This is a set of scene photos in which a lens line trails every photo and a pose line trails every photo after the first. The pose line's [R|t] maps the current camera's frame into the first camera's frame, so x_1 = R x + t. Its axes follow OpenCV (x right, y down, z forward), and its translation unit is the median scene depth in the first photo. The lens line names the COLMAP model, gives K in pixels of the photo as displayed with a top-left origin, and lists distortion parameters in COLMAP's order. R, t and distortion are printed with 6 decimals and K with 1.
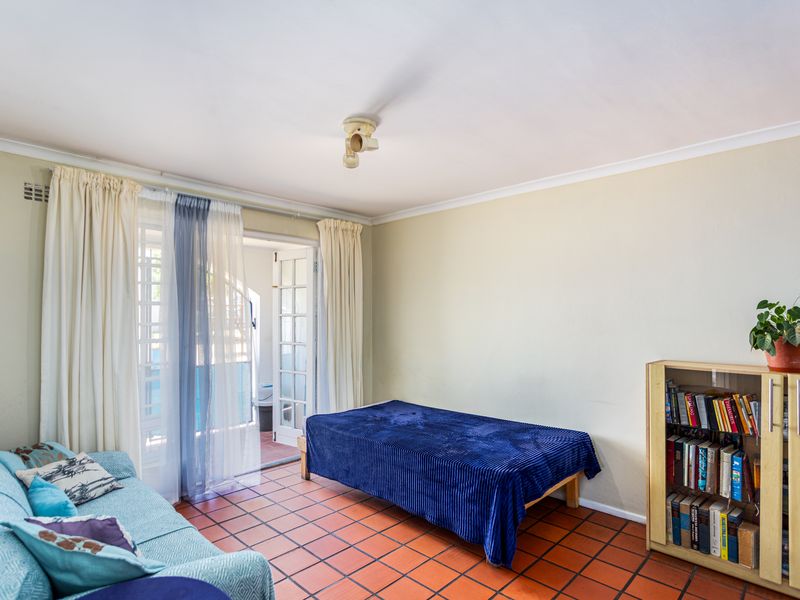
lens RADIAL K [[441.7, 0, 413.6], [0, 441.7, 309.6], [0, 0, 1]] dist [-0.001790, 0.006143]
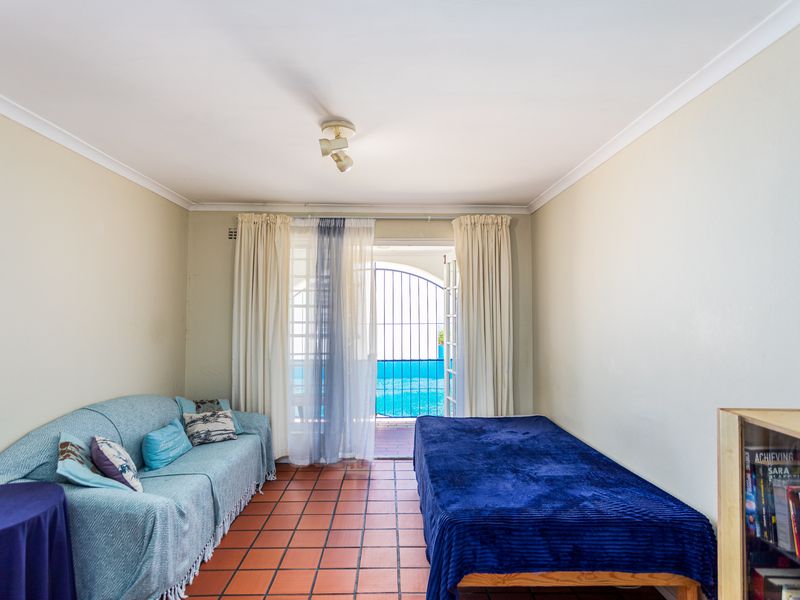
lens RADIAL K [[441.7, 0, 398.4], [0, 441.7, 304.5], [0, 0, 1]] dist [-0.001790, 0.006143]
pose [[0.699691, -0.016696, -0.714250, 0.496181], [0.007162, 0.999841, -0.016355, 0.004069], [0.714409, 0.006328, 0.699699, 0.279886]]
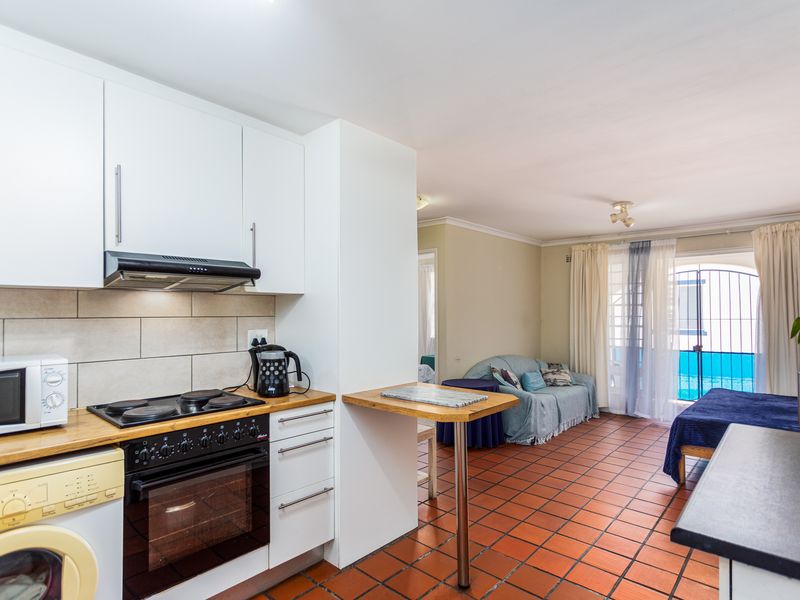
lens RADIAL K [[441.7, 0, 398.4], [0, 441.7, 306.3], [0, 0, 1]] dist [-0.001790, 0.006143]
pose [[0.022803, -0.015729, -0.999616, 1.164062], [0.013389, 0.999791, -0.015427, 0.006815], [0.999650, -0.013032, 0.023009, 0.035296]]
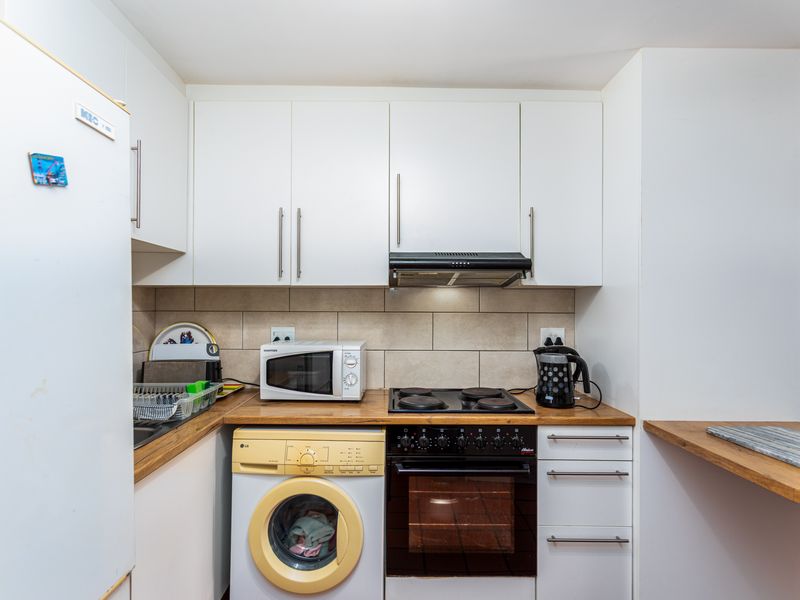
lens RADIAL K [[441.7, 0, 398.8], [0, 441.7, 305.0], [0, 0, 1]] dist [-0.001790, 0.006143]
pose [[-0.722665, -0.011201, -0.691108, 1.033831], [0.000864, 0.999853, -0.017108, 0.008353], [0.691198, -0.012961, -0.722549, 0.134324]]
